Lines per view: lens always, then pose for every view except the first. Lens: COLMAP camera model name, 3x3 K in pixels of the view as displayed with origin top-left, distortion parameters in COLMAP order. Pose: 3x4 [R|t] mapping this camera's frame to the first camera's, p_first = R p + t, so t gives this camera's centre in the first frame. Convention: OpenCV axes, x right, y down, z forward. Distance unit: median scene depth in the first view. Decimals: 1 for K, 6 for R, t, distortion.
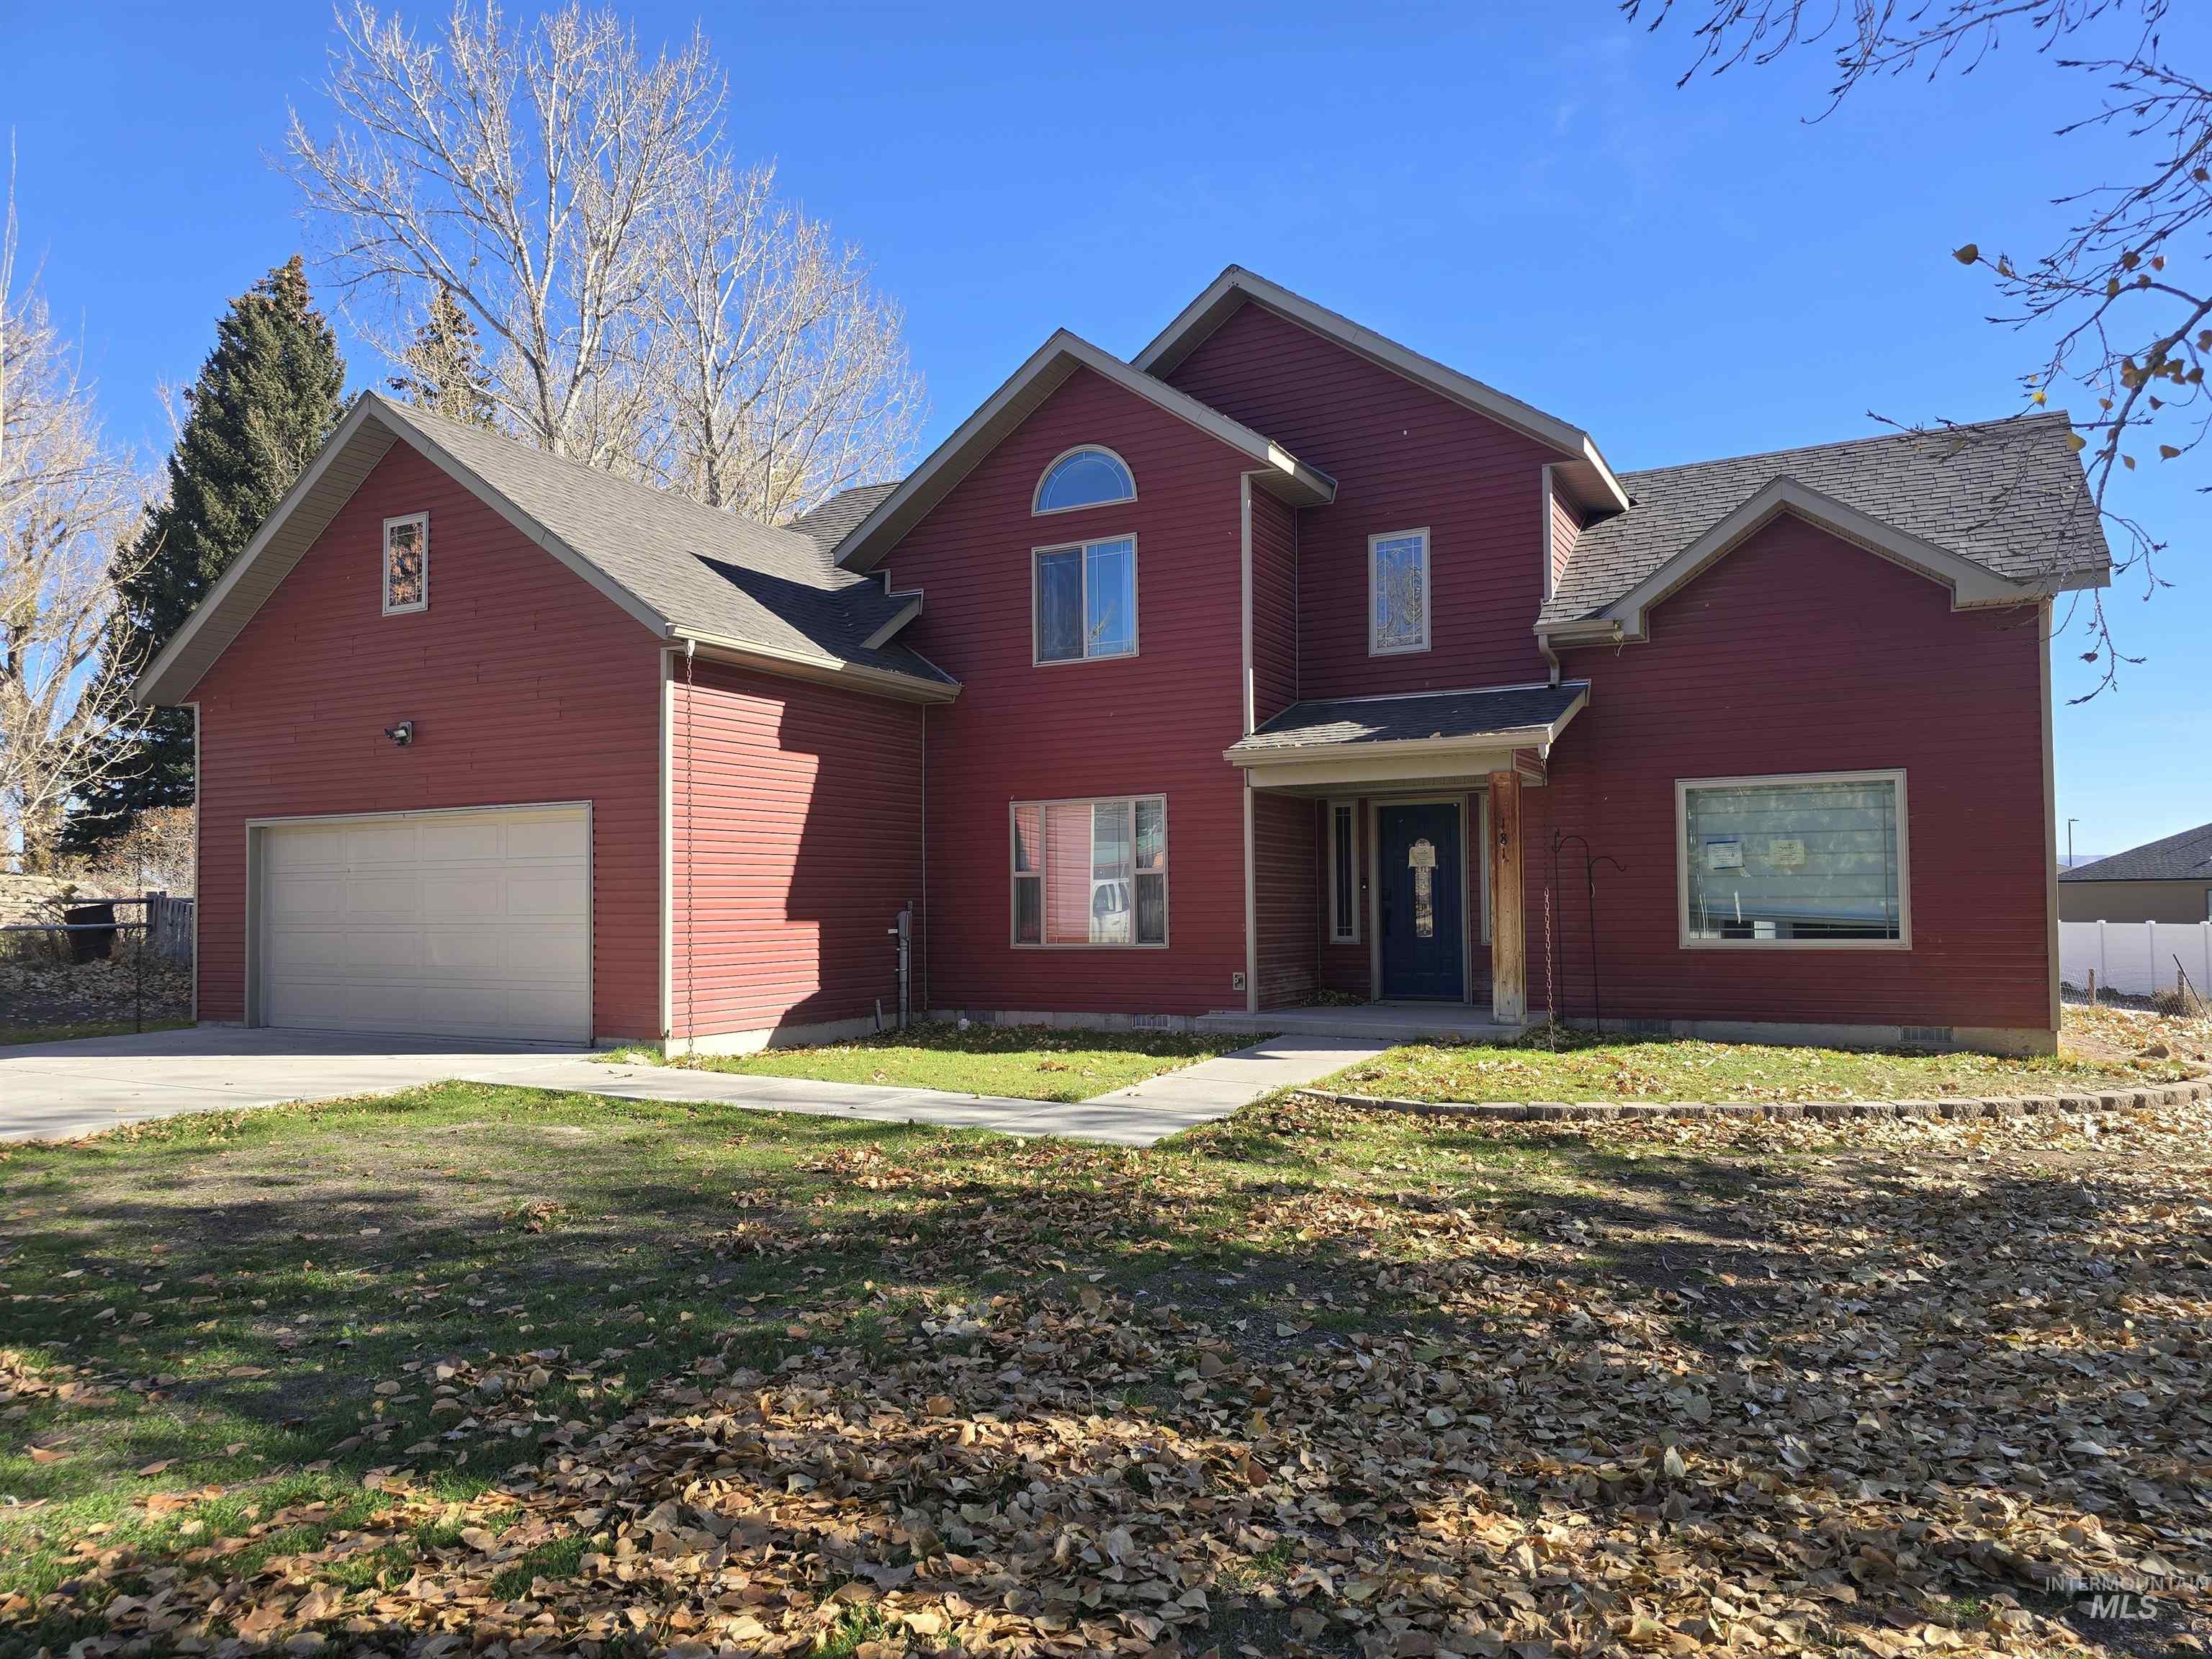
lens RADIAL K [[1473.9, 0, 1128.1], [0, 1473.9, 830.1], [0, 0, 1]] dist [0.054550, -0.043048]
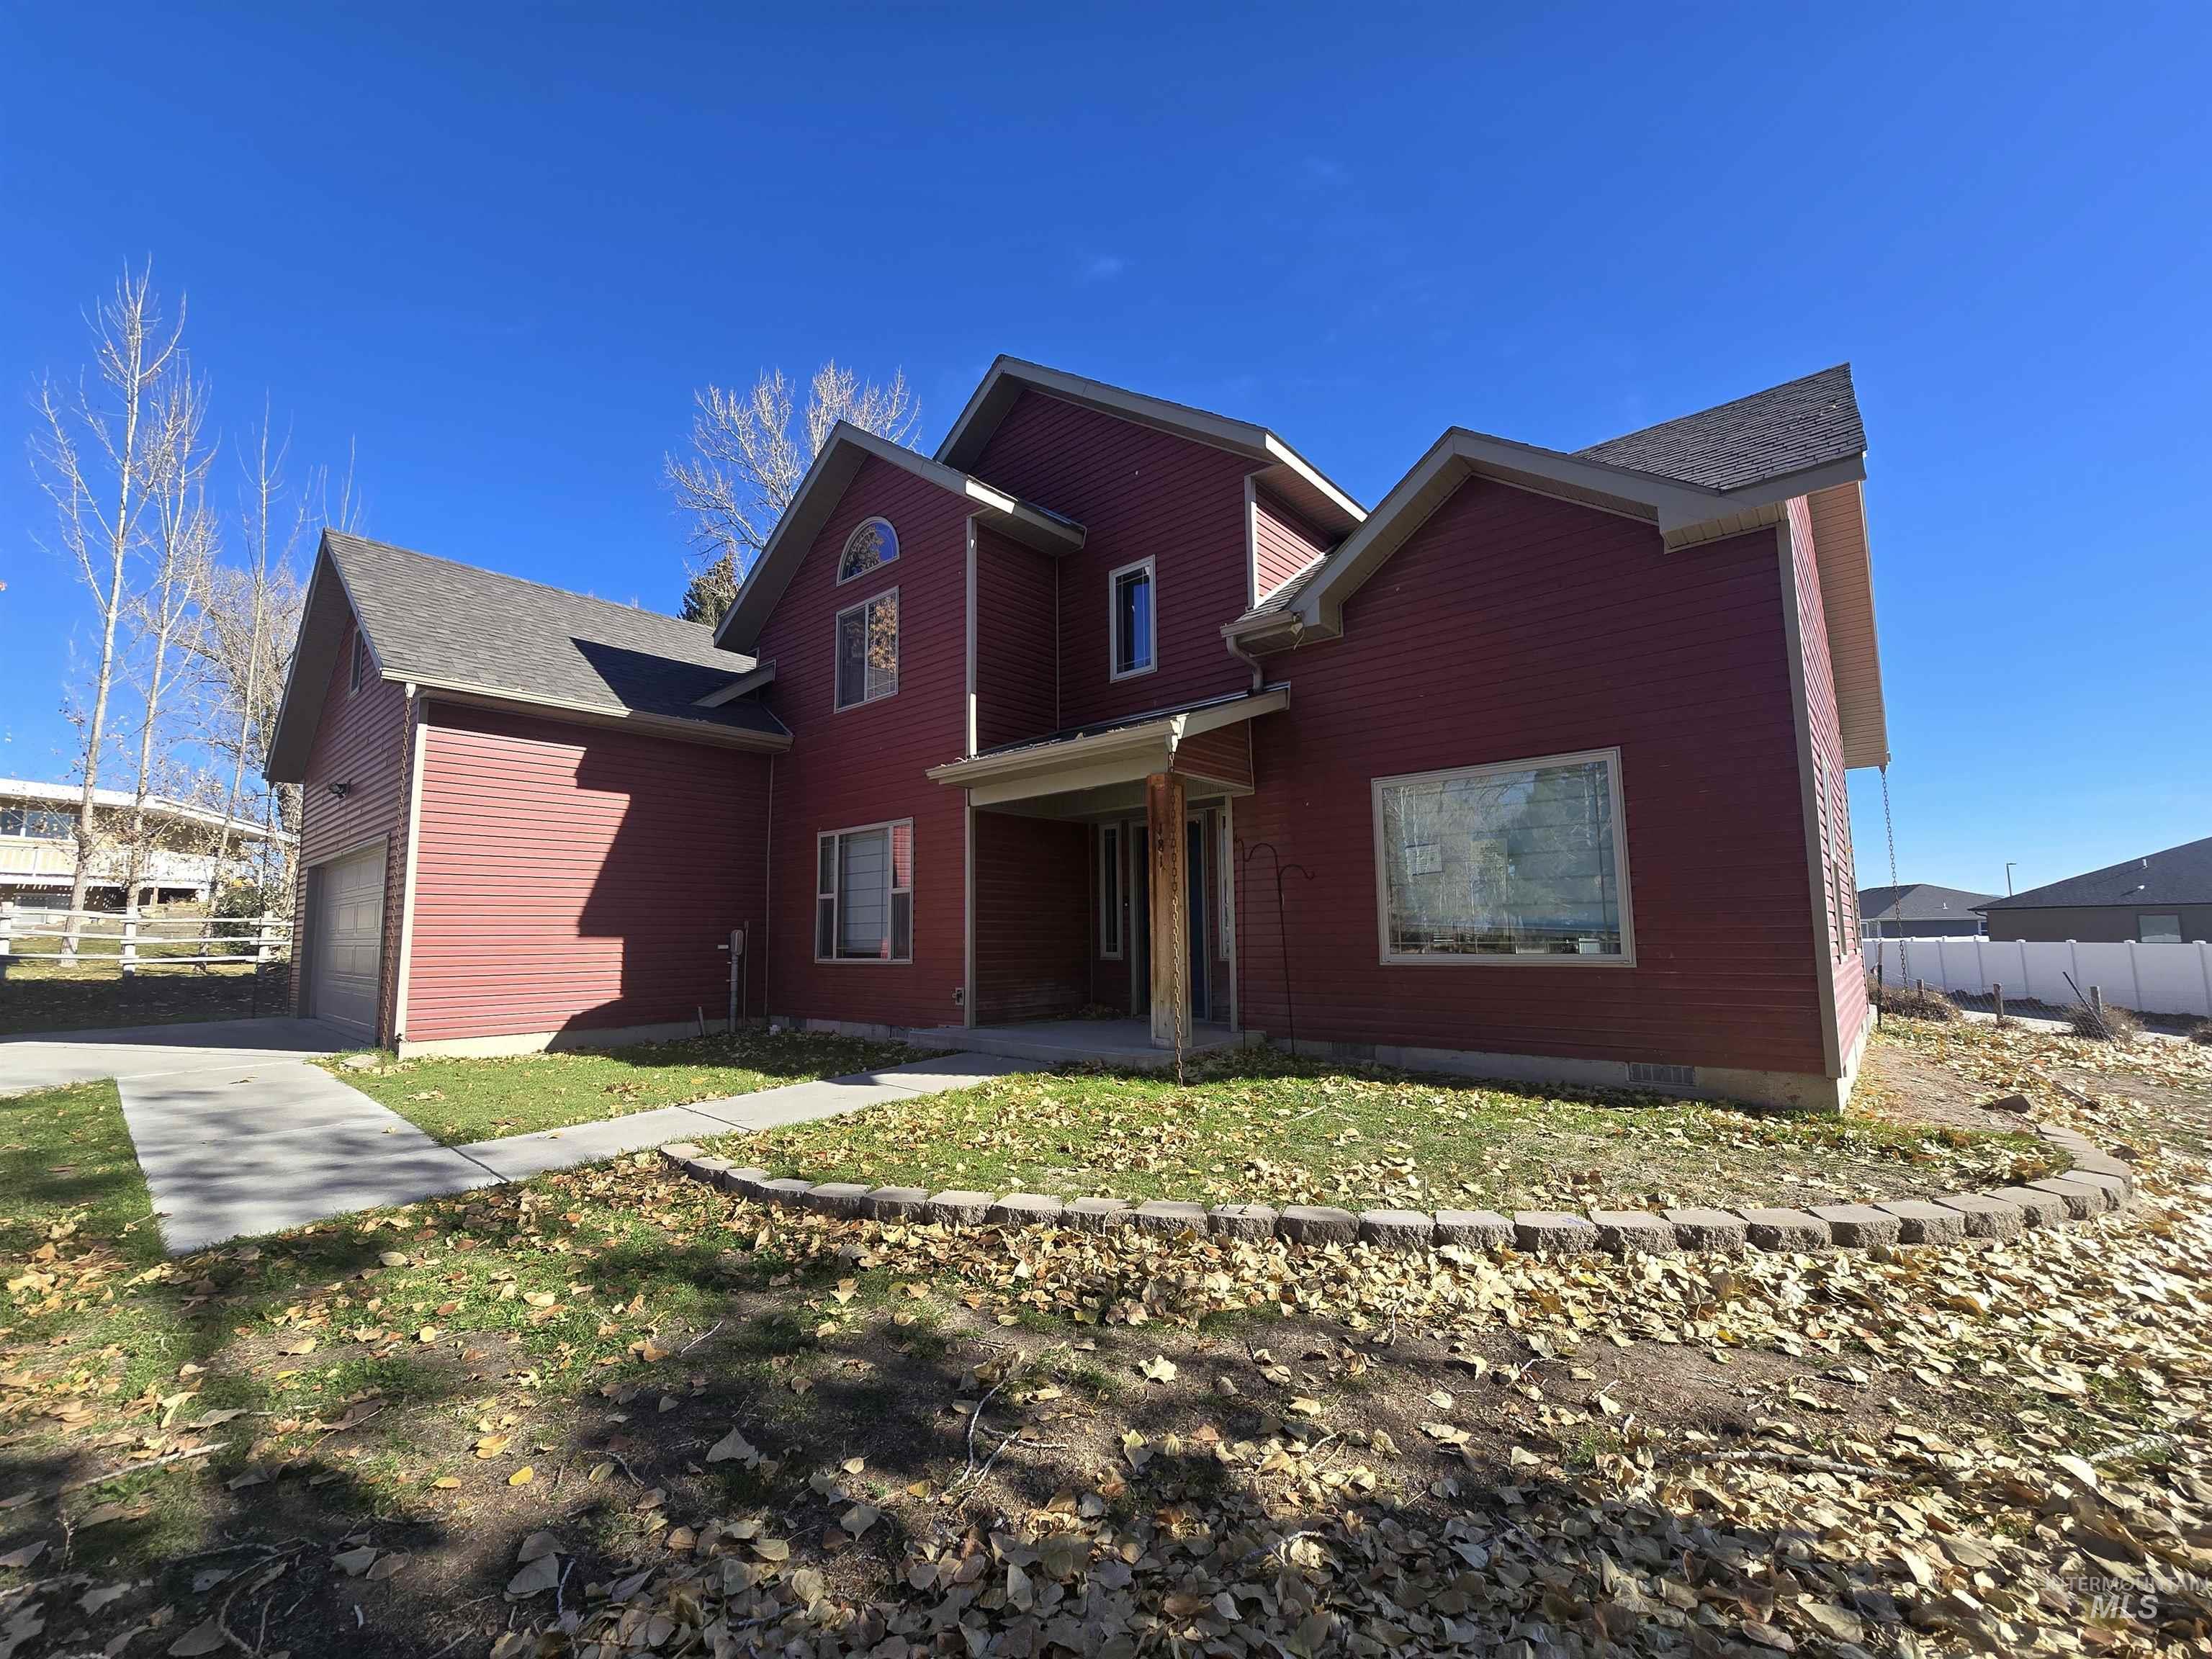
lens RADIAL K [[898.9, 0, 1106.4], [0, 898.9, 827.8], [0, 0, 1]] dist [-0.004188, 0.001564]
pose [[0.972454, -0.030033, -0.231151, 0.320113], [0.014251, 0.997470, -0.069645, 0.030637], [0.232658, 0.064433, 0.970422, 0.405549]]
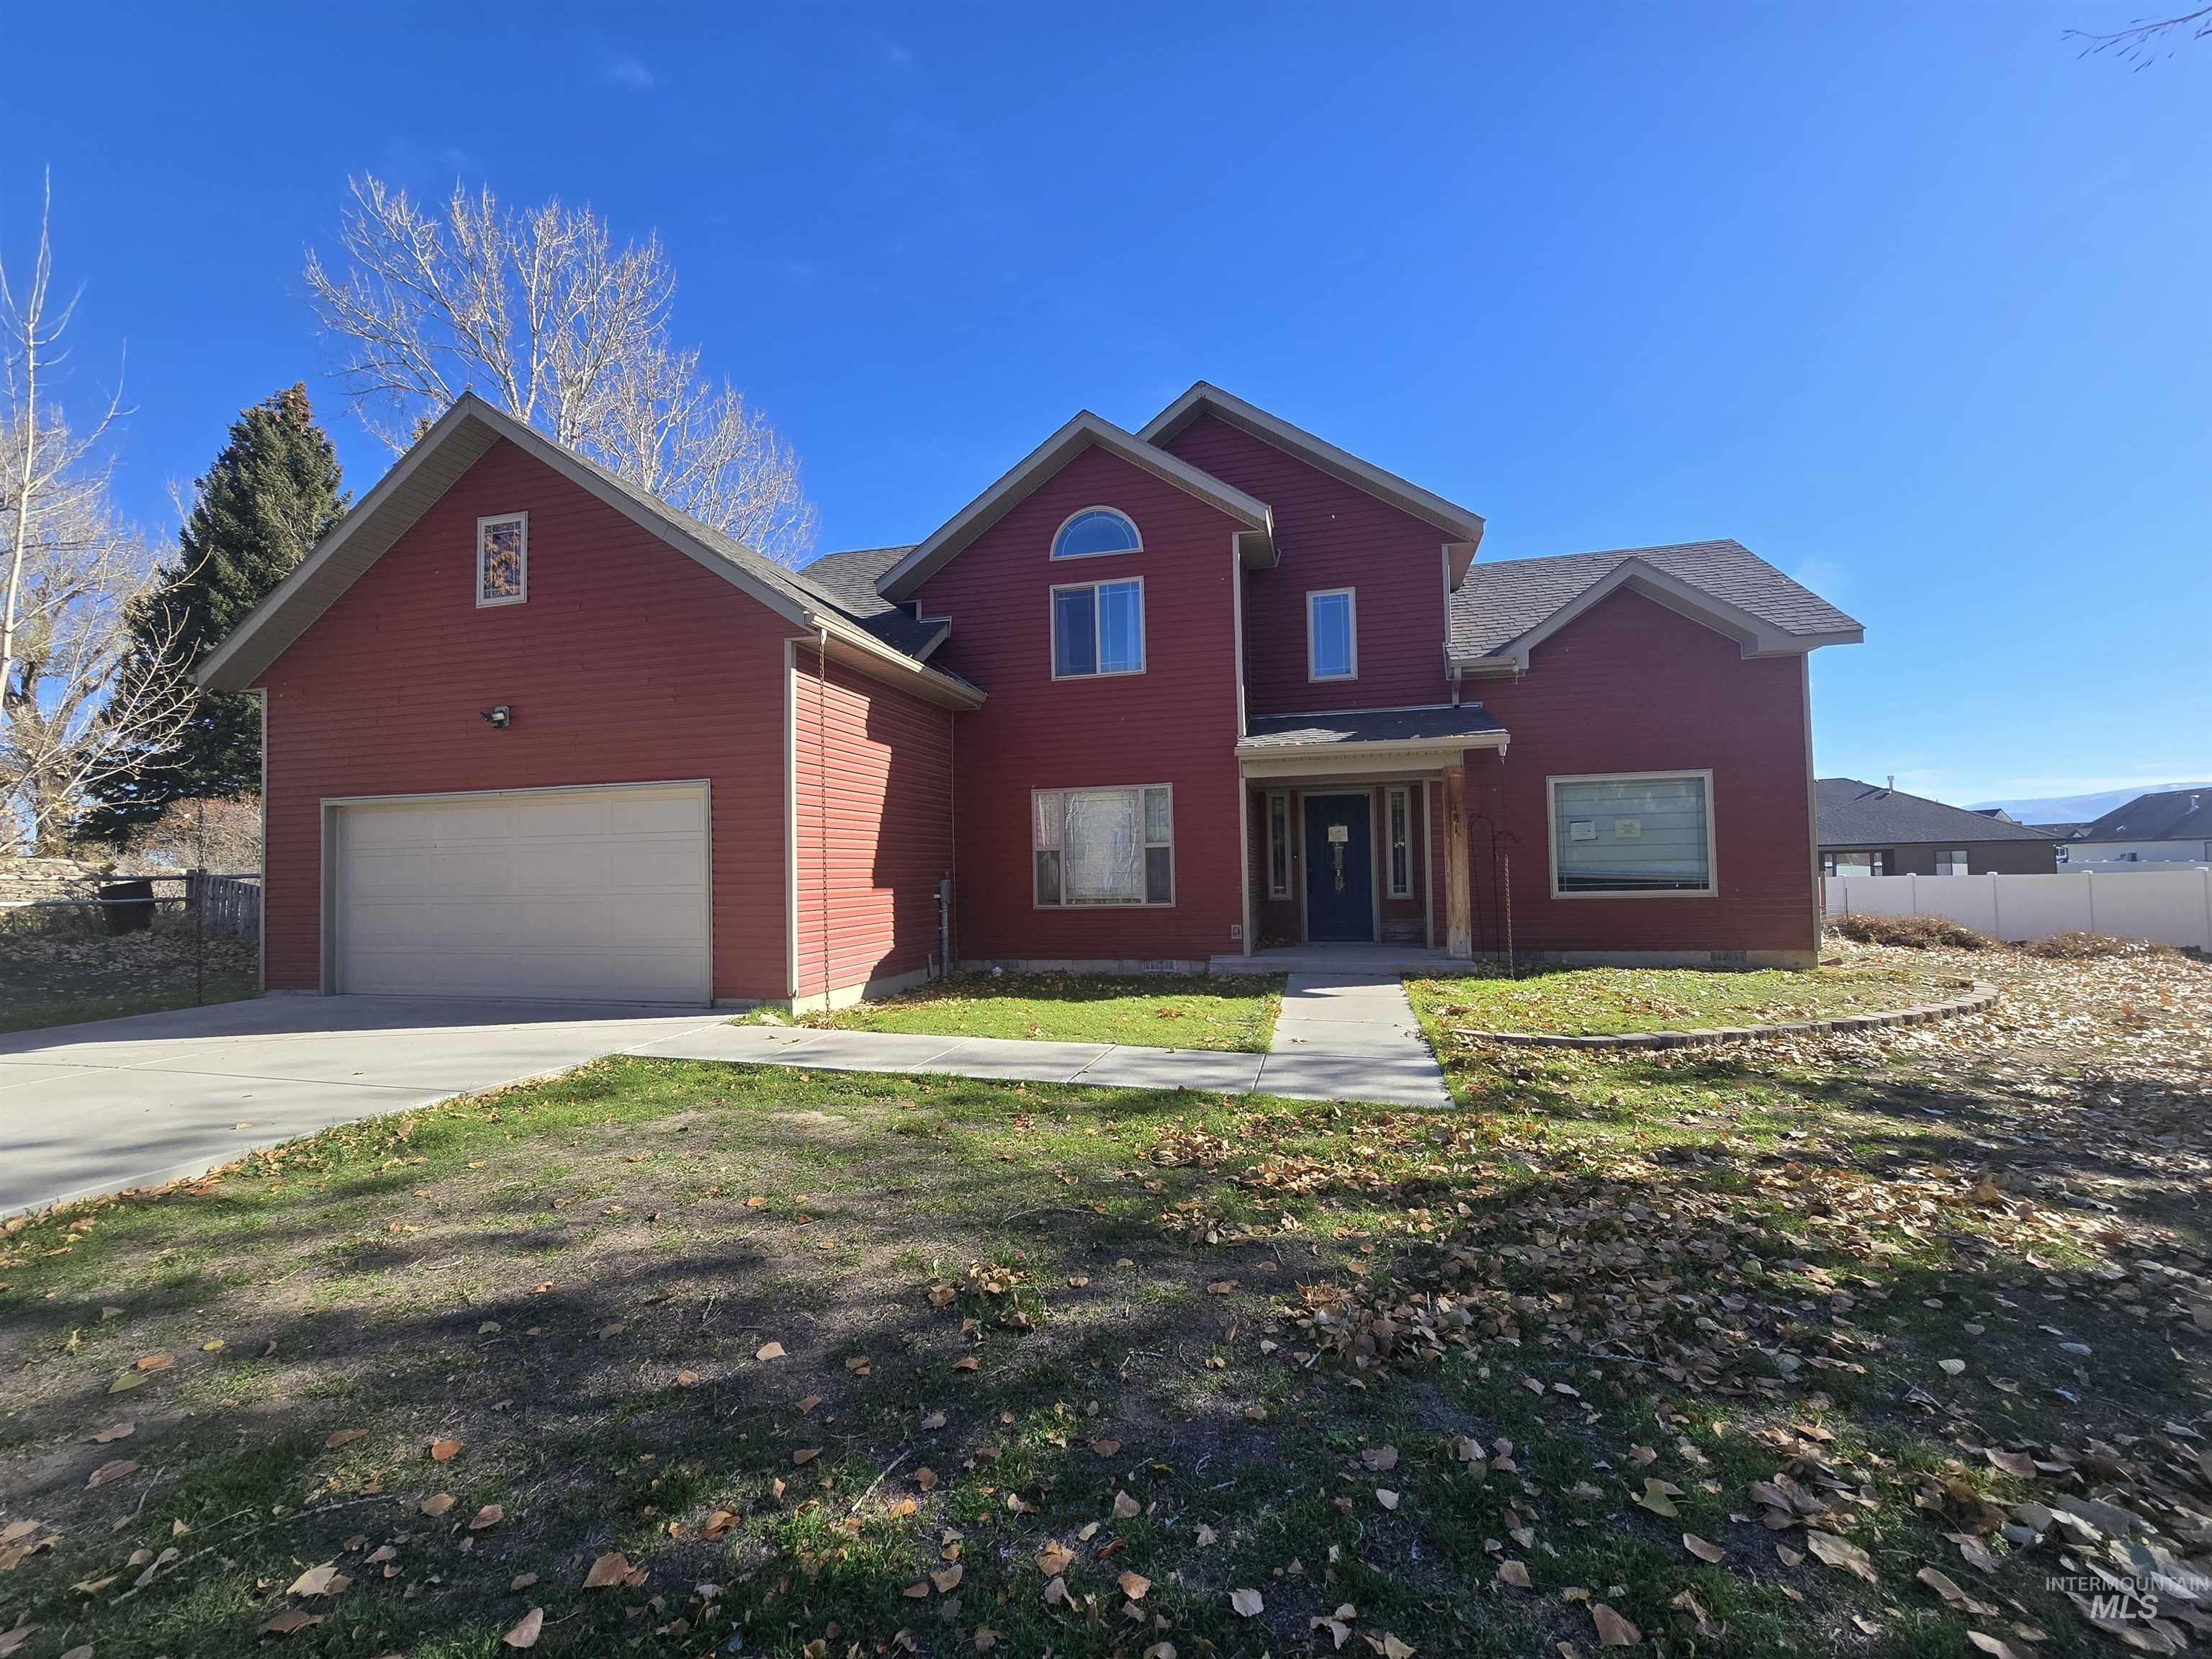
lens RADIAL K [[898.9, 0, 1089.1], [0, 898.9, 828.3], [0, 0, 1]] dist [-0.004188, 0.001564]
pose [[0.972970, 0.001388, 0.230926, -0.222837], [-0.001123, 0.999999, -0.001281, 0.015026], [-0.230928, 0.000987, 0.972970, 0.275069]]
